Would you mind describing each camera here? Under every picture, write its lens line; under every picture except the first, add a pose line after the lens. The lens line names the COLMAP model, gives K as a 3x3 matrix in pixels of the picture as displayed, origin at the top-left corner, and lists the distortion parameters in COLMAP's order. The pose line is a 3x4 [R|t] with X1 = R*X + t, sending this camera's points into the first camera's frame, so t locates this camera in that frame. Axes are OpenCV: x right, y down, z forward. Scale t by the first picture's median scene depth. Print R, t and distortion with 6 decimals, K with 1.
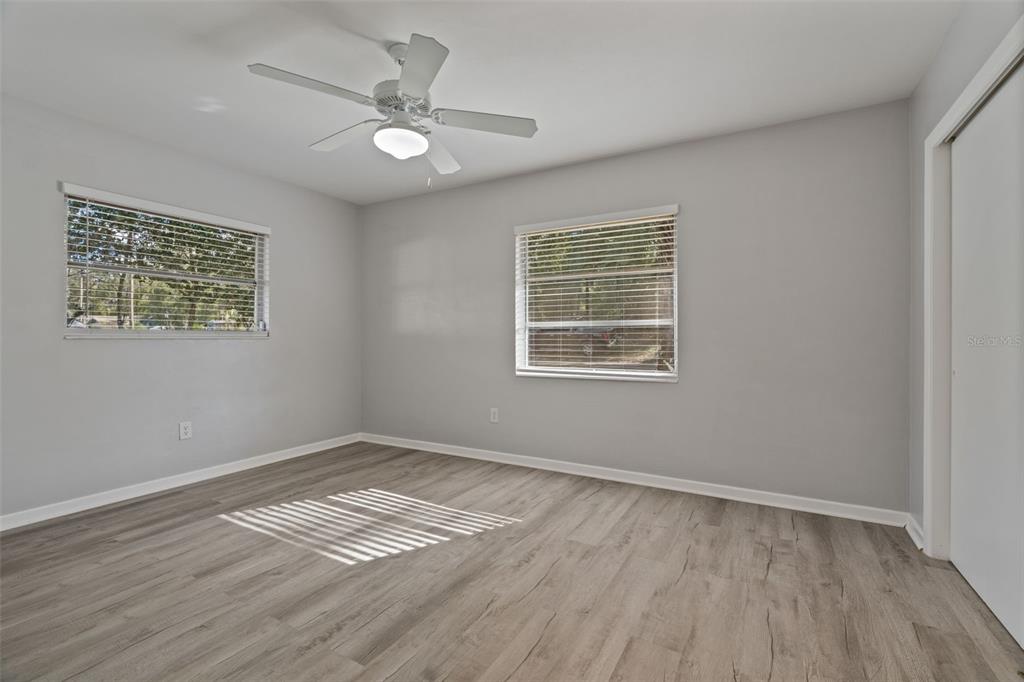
lens RADIAL K [[461.9, 0, 504.9], [0, 461.9, 340.3], [0, 0, 1]] dist [-0.008270, 0.003663]
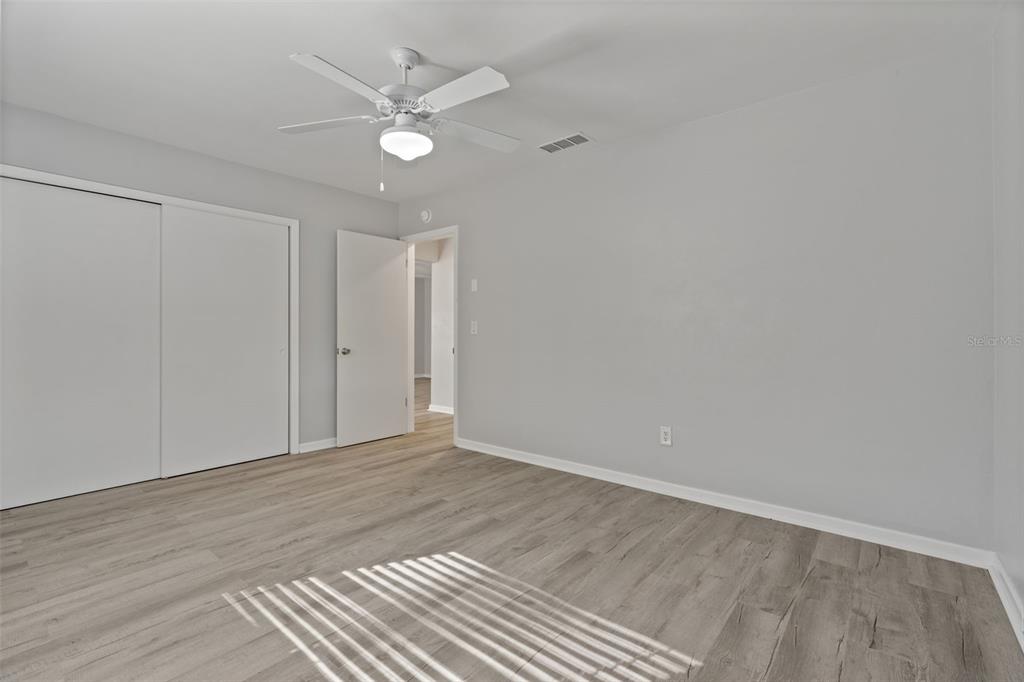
lens RADIAL K [[461.9, 0, 513.4], [0, 461.9, 336.4], [0, 0, 1]] dist [-0.008270, 0.003663]
pose [[-0.988746, -0.002737, 0.149577, -0.569847], [-0.001052, 0.999935, 0.011346, -0.010651], [-0.149598, 0.011061, -0.988685, 1.829820]]
